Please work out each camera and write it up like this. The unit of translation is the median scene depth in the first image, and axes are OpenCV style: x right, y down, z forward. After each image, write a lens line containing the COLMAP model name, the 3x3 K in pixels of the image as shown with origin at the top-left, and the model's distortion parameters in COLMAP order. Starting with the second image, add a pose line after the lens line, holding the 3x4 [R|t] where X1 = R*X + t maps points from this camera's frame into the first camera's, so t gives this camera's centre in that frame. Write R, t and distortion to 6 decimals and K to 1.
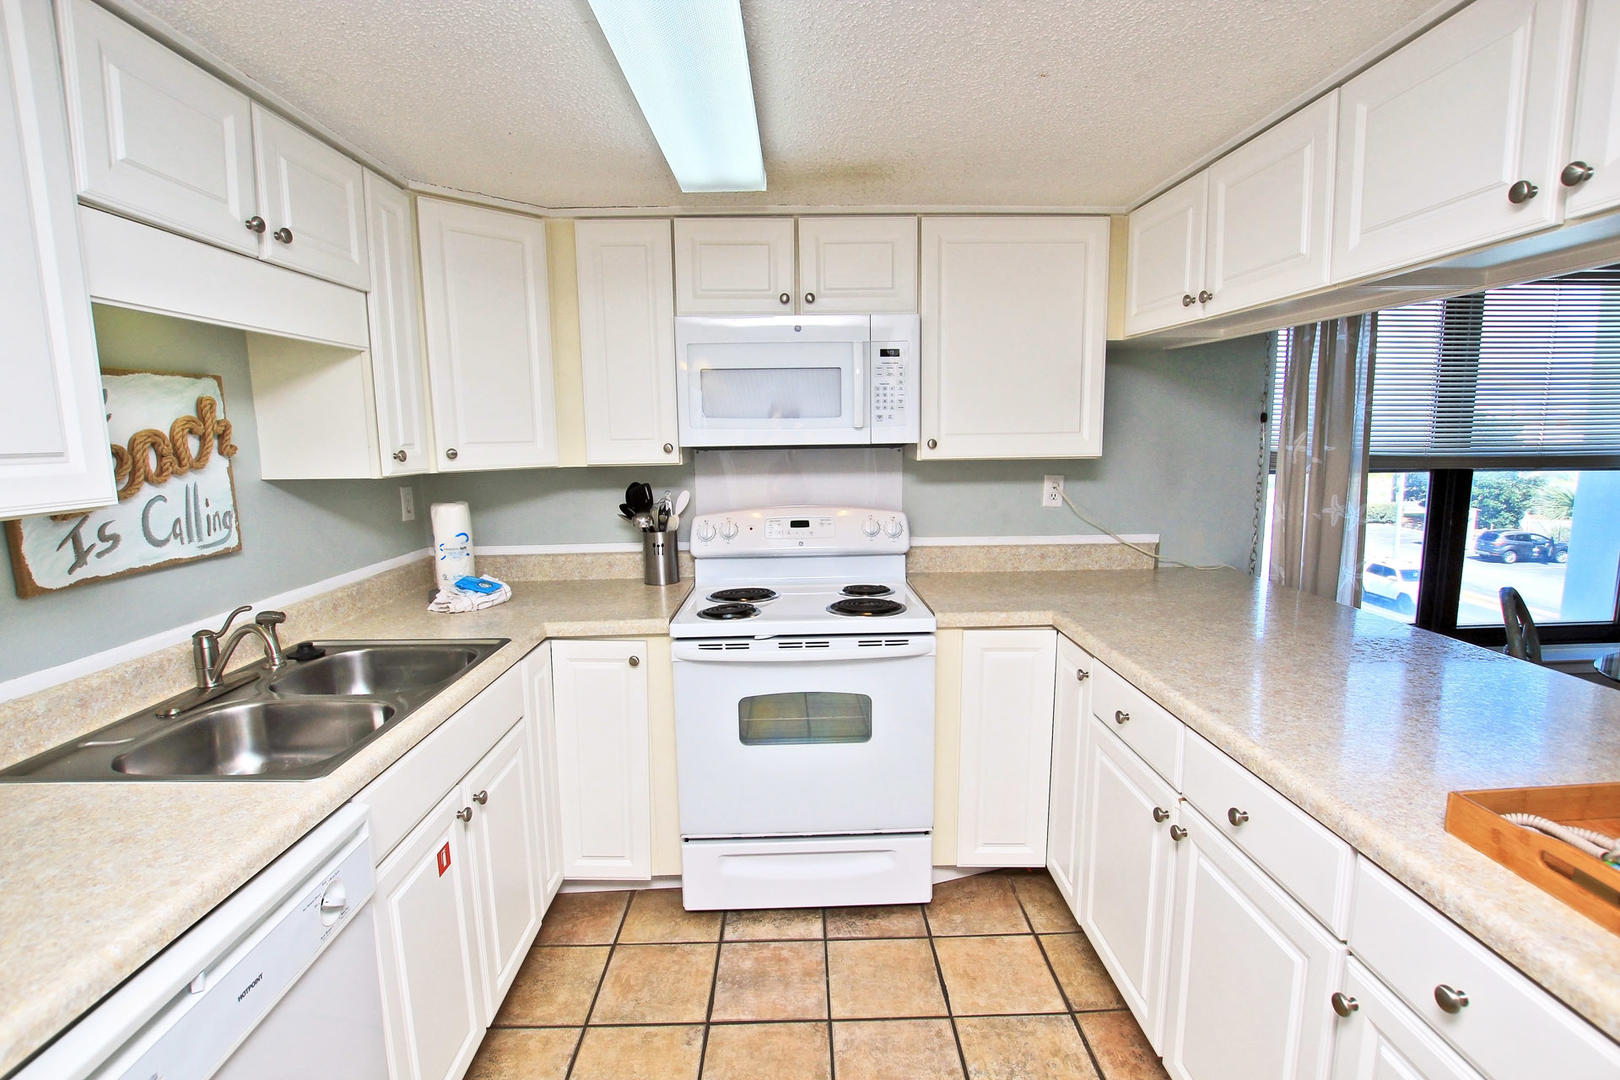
lens RADIAL K [[751.9, 0, 811.8], [0, 751.9, 545.4], [0, 0, 1]] dist [-0.035093, 0.005955]
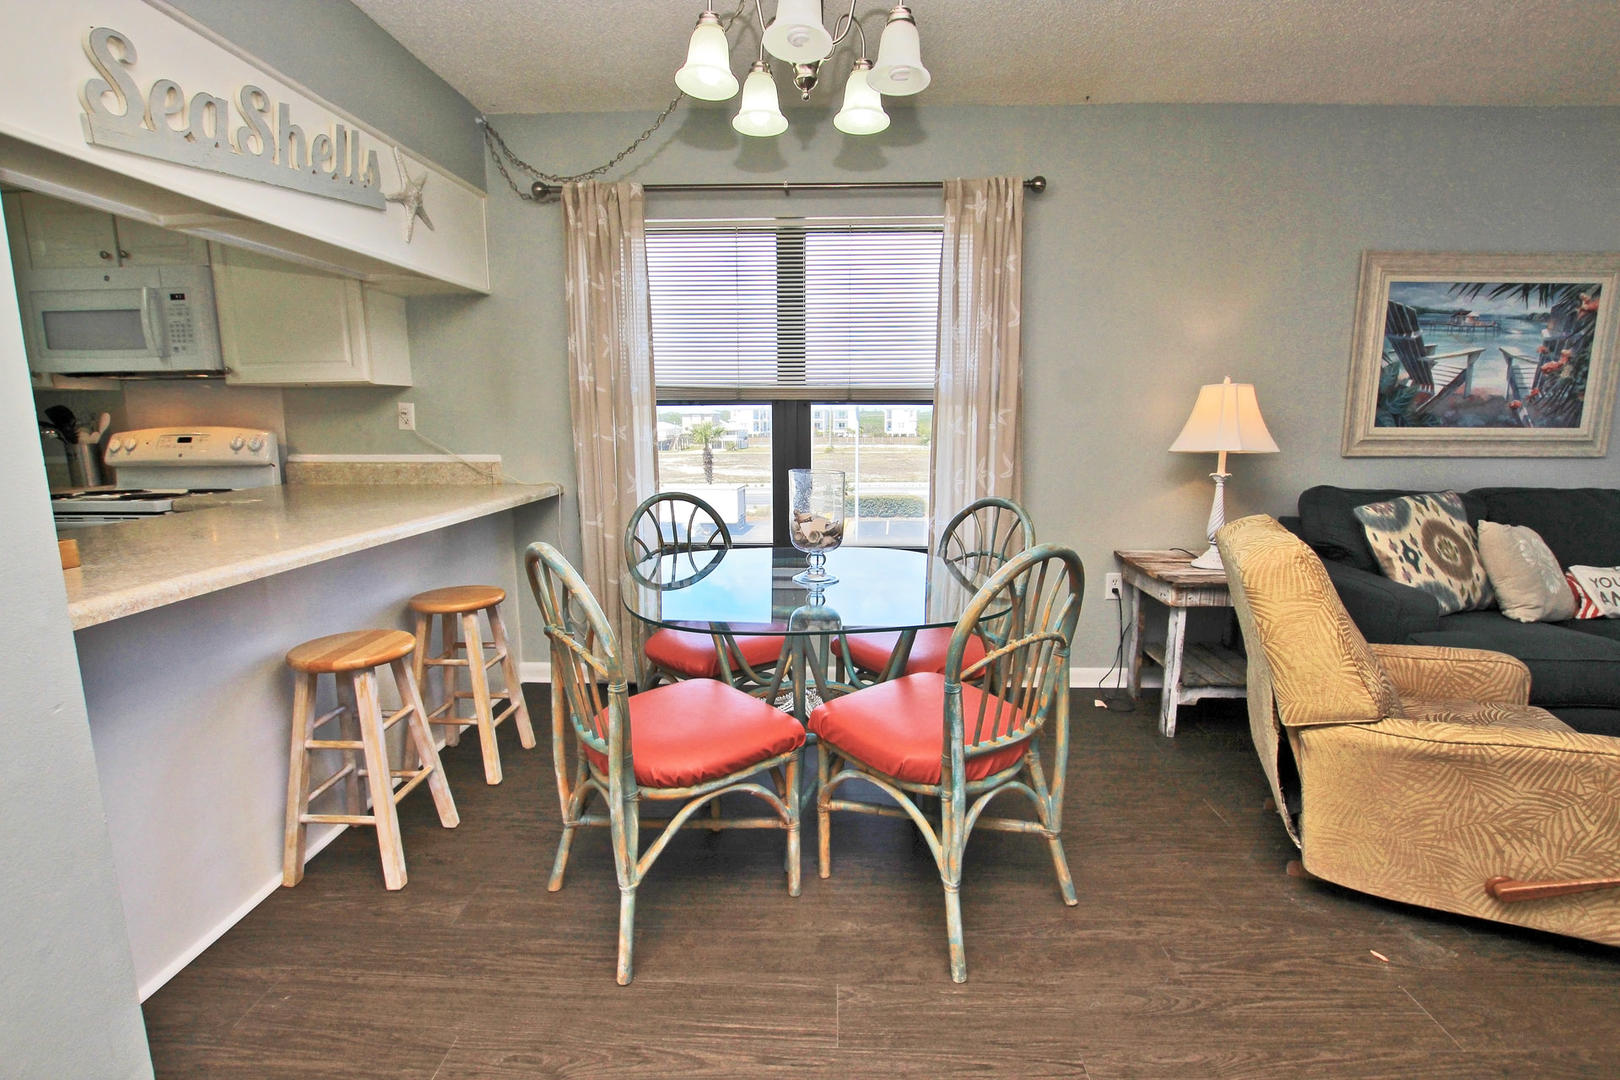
lens RADIAL K [[751.9, 0, 811.8], [0, 751.9, 545.4], [0, 0, 1]] dist [-0.035093, 0.005955]
pose [[0.998069, 0.021631, -0.058228, 1.069155], [-0.020388, 0.999553, 0.021869, 0.094761], [0.058675, -0.020640, 0.998064, -0.144686]]
